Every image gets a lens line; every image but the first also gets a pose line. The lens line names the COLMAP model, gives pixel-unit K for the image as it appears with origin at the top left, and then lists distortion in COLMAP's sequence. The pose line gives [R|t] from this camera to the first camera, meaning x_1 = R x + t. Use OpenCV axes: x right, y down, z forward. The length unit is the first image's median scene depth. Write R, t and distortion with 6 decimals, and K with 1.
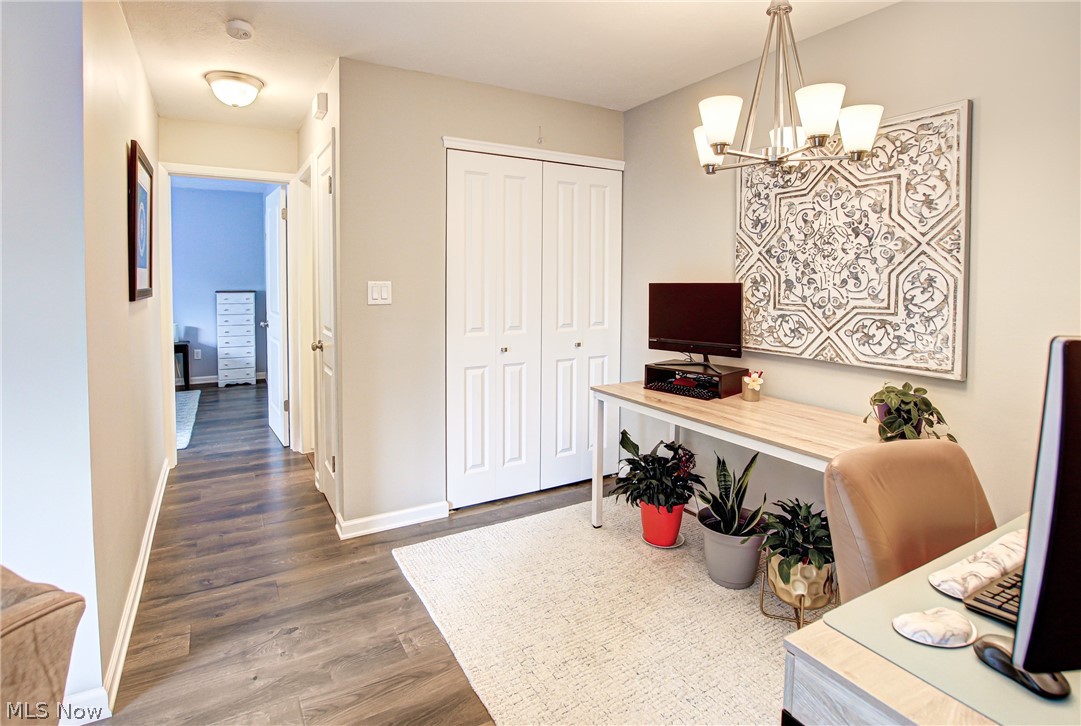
lens RADIAL K [[545.5, 0, 534.3], [0, 545.5, 297.2], [0, 0, 1]] dist [-0.023170, 0.001178]
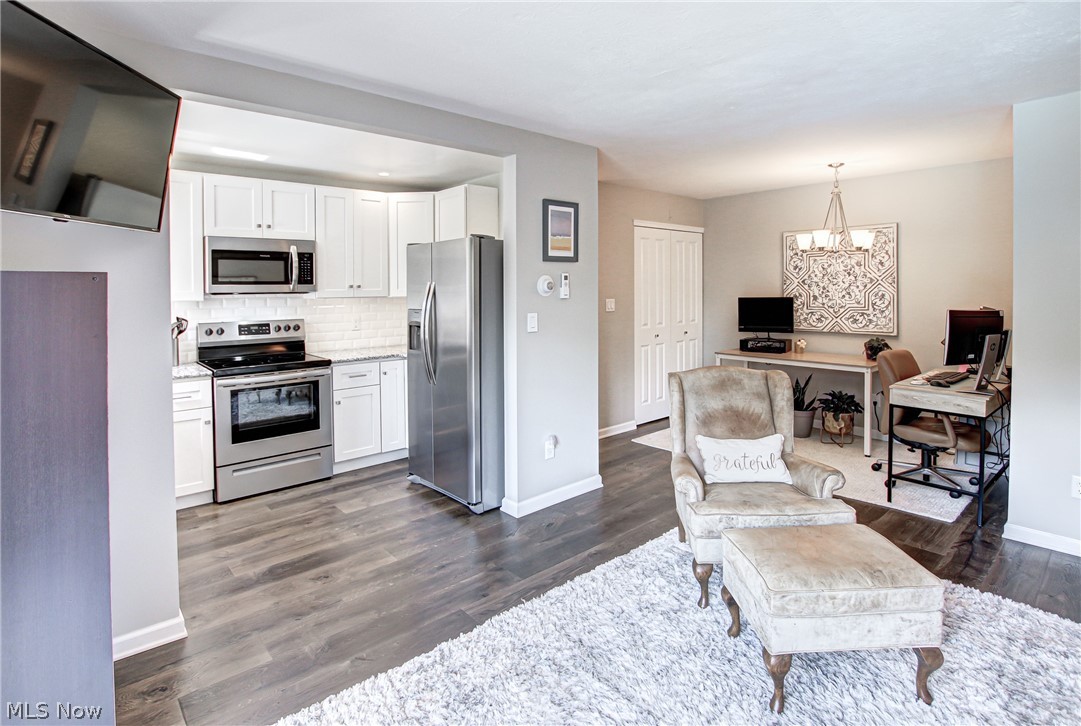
lens RADIAL K [[542.9, 0, 538.6], [0, 542.9, 298.2], [0, 0, 1]] dist [0.000100, 0.000271]
pose [[0.981466, -0.016358, 0.190938, -0.972280], [0.019765, 0.999677, -0.015949, -0.007992], [-0.190615, 0.019427, 0.981473, -0.855395]]
